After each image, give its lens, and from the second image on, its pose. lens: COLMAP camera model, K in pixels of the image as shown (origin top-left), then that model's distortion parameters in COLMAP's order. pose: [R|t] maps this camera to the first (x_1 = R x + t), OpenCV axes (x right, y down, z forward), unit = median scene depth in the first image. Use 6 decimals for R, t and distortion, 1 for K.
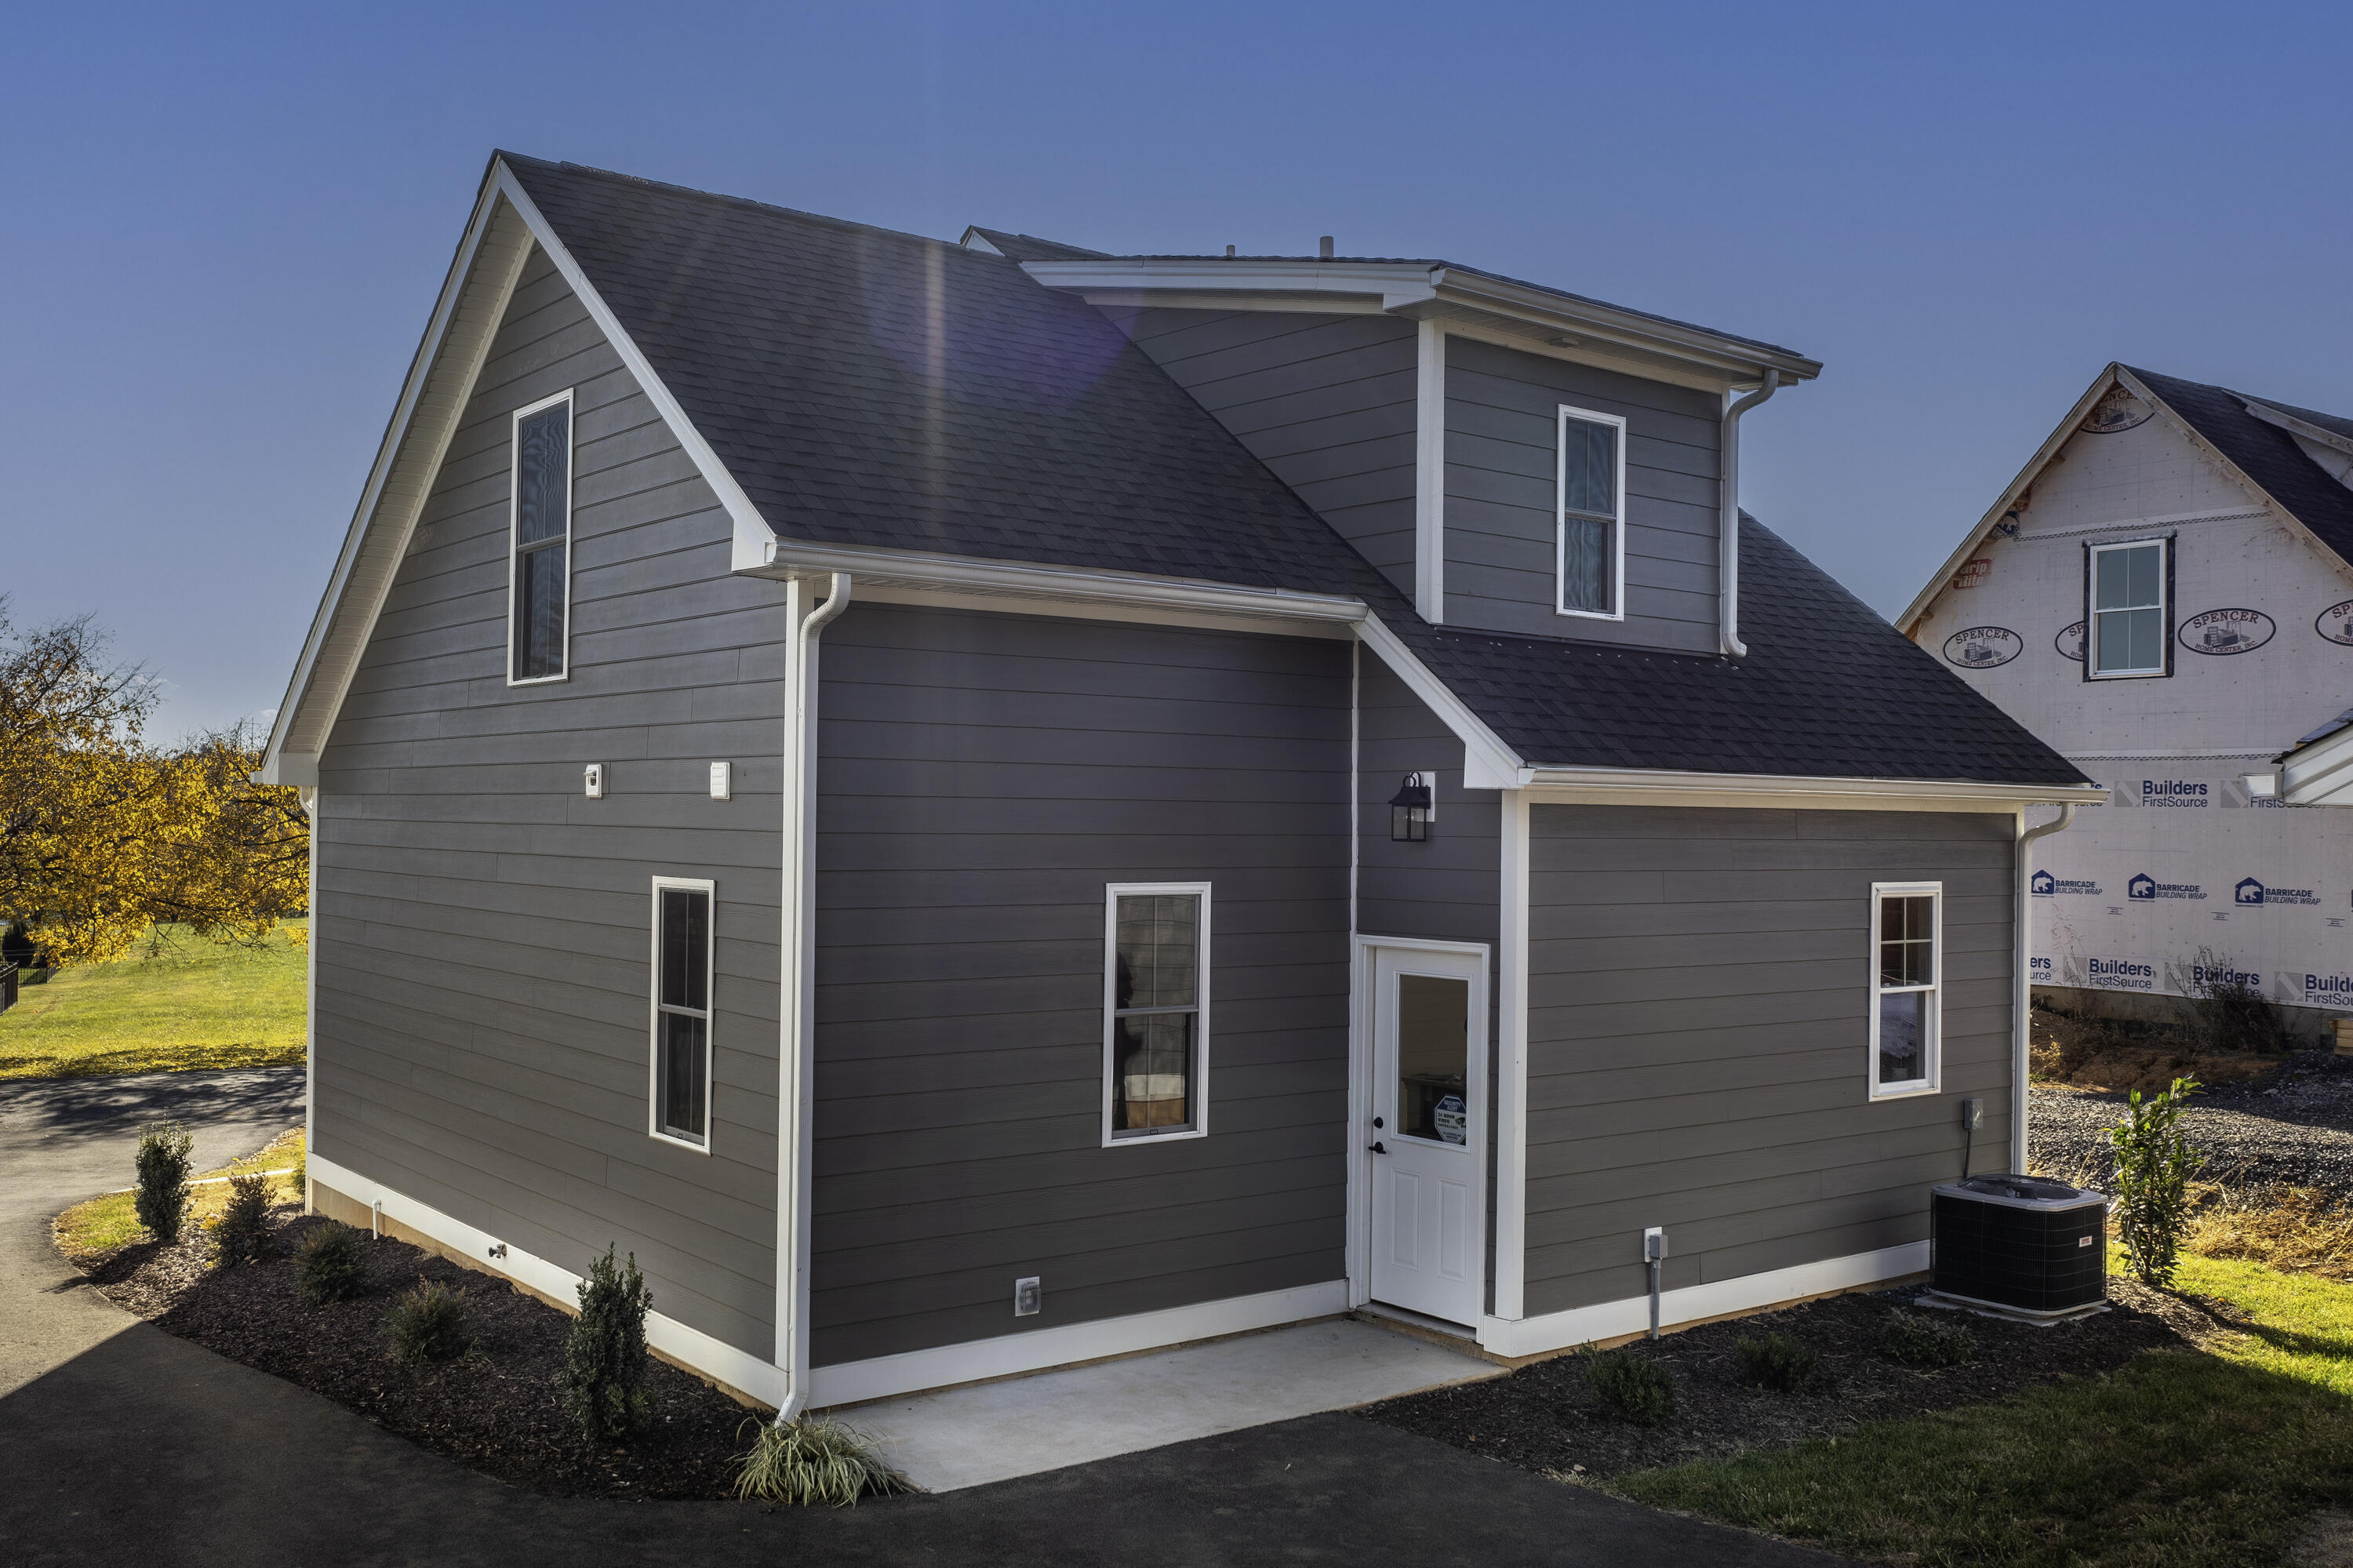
lens RADIAL K [[2156.8, 0, 1176.5], [0, 2156.8, 784.0], [0, 0, 1]] dist [-0.069193, 0.006857]
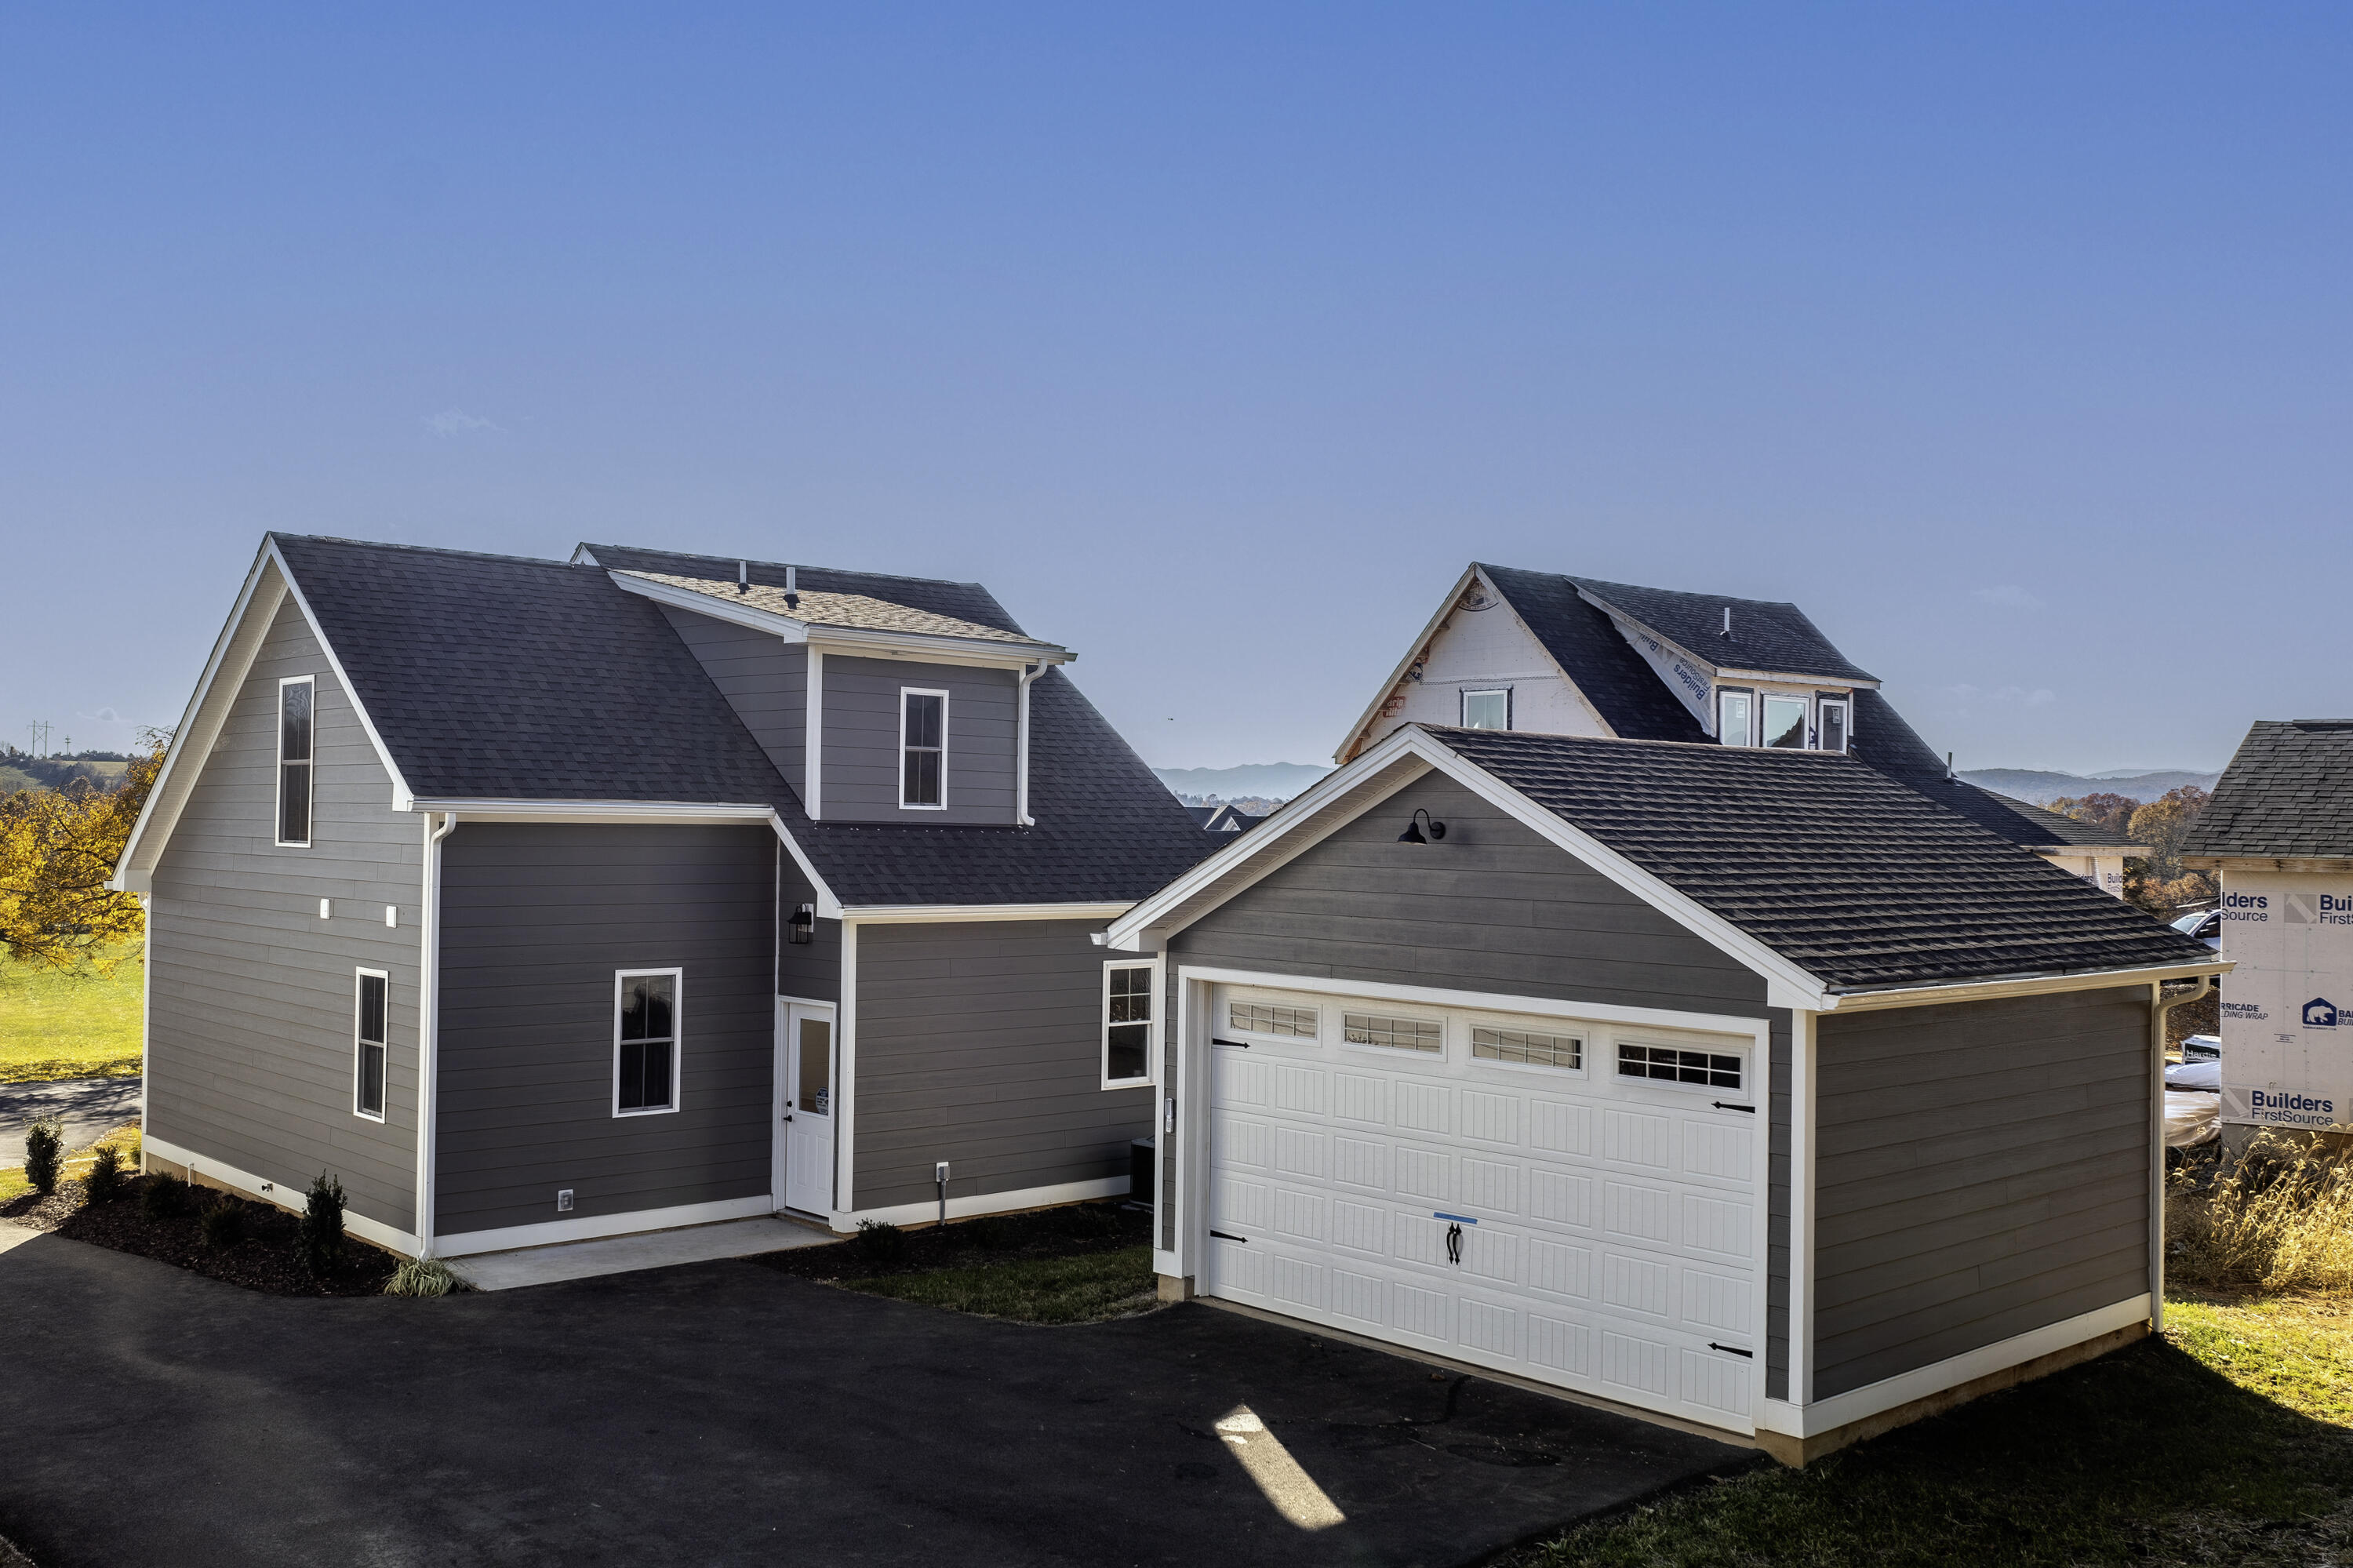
lens RADIAL K [[2030.8, 0, 1176.5], [0, 2030.8, 784.0], [0, 0, 1]] dist [-0.058768, 0.009138]
pose [[0.994626, 0.003119, 0.103484, 0.235789], [-0.002175, 0.999955, -0.009232, -0.086461], [-0.103508, 0.008958, 0.994588, -0.660477]]
